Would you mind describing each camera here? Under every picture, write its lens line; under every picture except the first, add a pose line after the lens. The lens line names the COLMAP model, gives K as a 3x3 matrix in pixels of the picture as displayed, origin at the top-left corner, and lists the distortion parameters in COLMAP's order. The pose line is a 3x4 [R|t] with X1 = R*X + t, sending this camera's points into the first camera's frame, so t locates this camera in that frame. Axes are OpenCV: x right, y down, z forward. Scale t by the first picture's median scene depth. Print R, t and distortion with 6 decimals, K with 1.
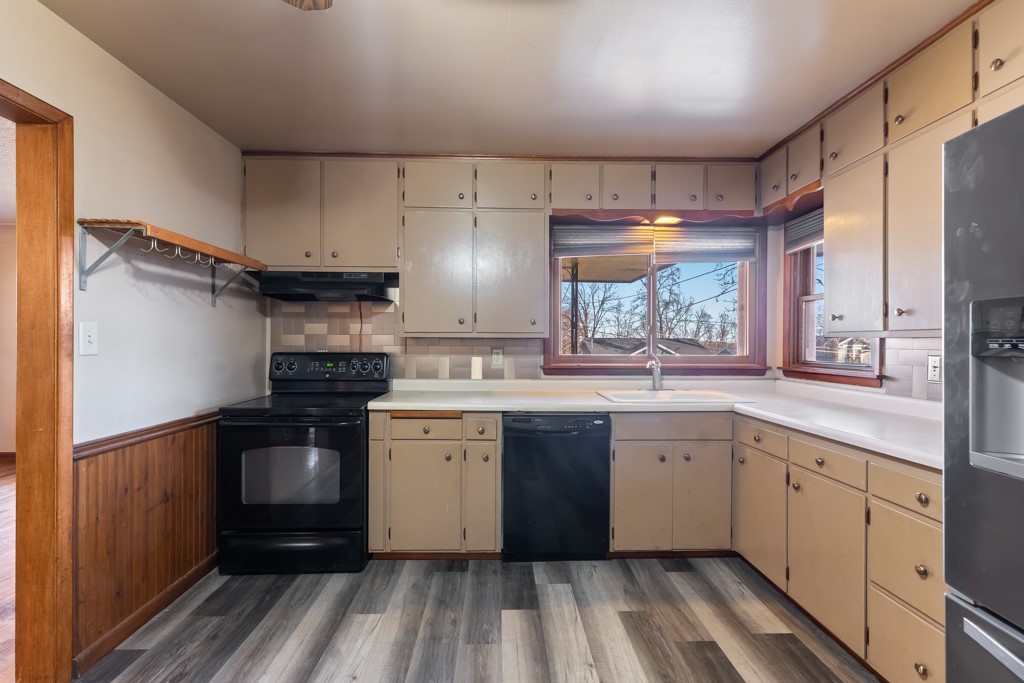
lens RADIAL K [[465.3, 0, 512.1], [0, 465.3, 344.9], [0, 0, 1]] dist [0.005421, -0.001065]
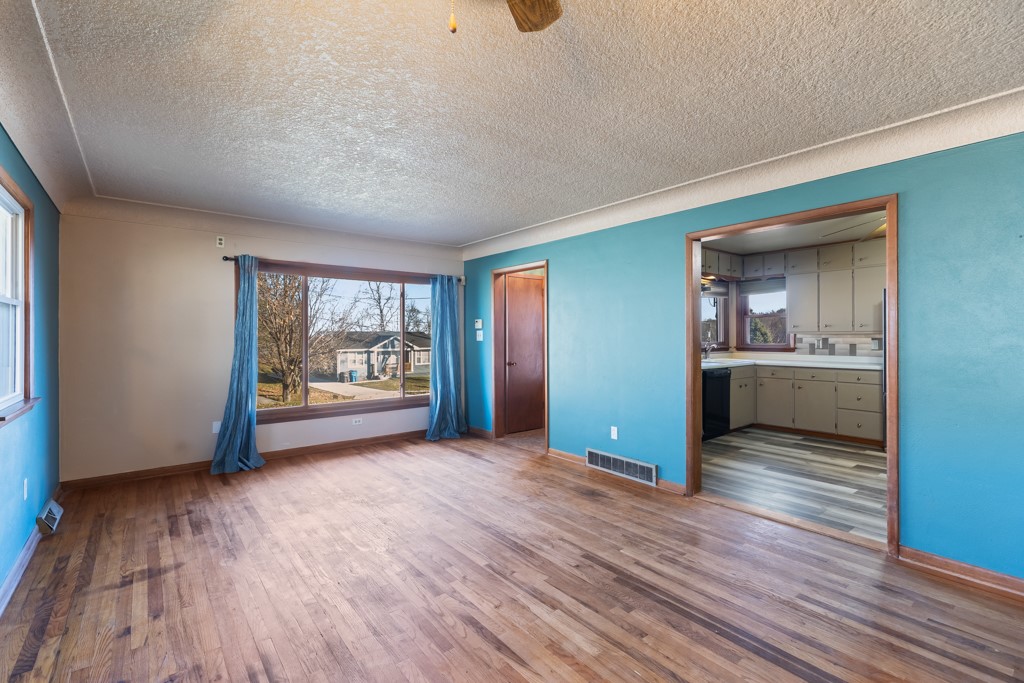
lens RADIAL K [[465.3, 0, 514.9], [0, 465.3, 338.0], [0, 0, 1]] dist [0.005421, -0.001065]
pose [[0.797842, -0.009400, 0.602793, -1.939763], [0.009714, 0.999949, 0.002736, -0.012640], [-0.602788, 0.003673, 0.797893, -0.161249]]
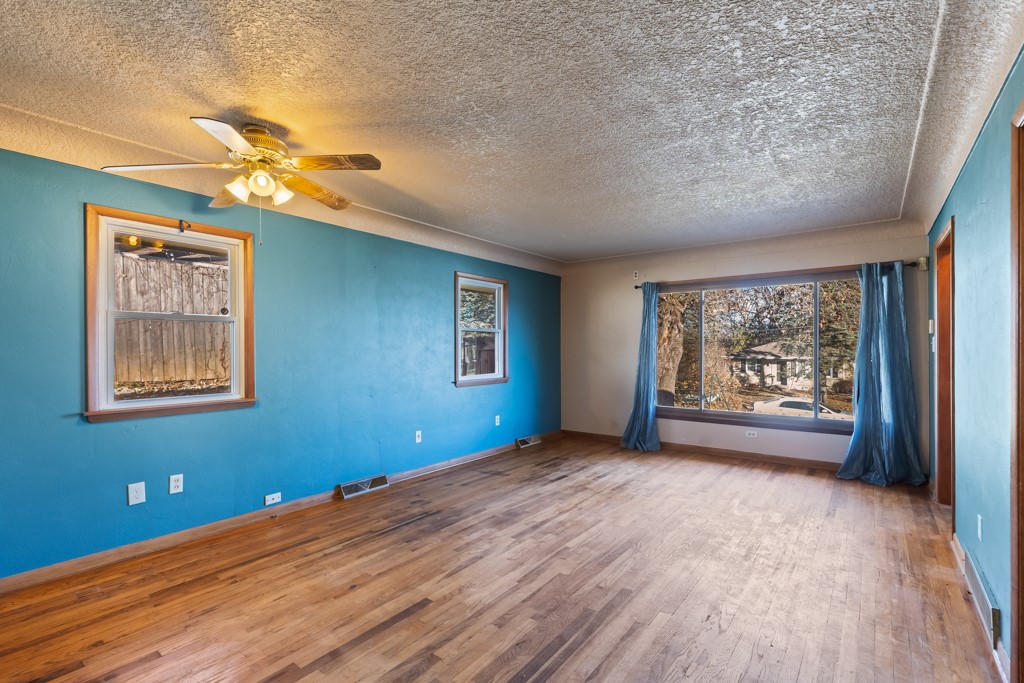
lens RADIAL K [[465.3, 0, 506.8], [0, 465.3, 346.5], [0, 0, 1]] dist [0.005421, -0.001065]
pose [[0.769212, -0.010766, -0.638903, -0.795109], [0.004382, 0.999923, -0.011573, -0.000662], [0.638979, 0.006103, 0.769200, -0.295853]]
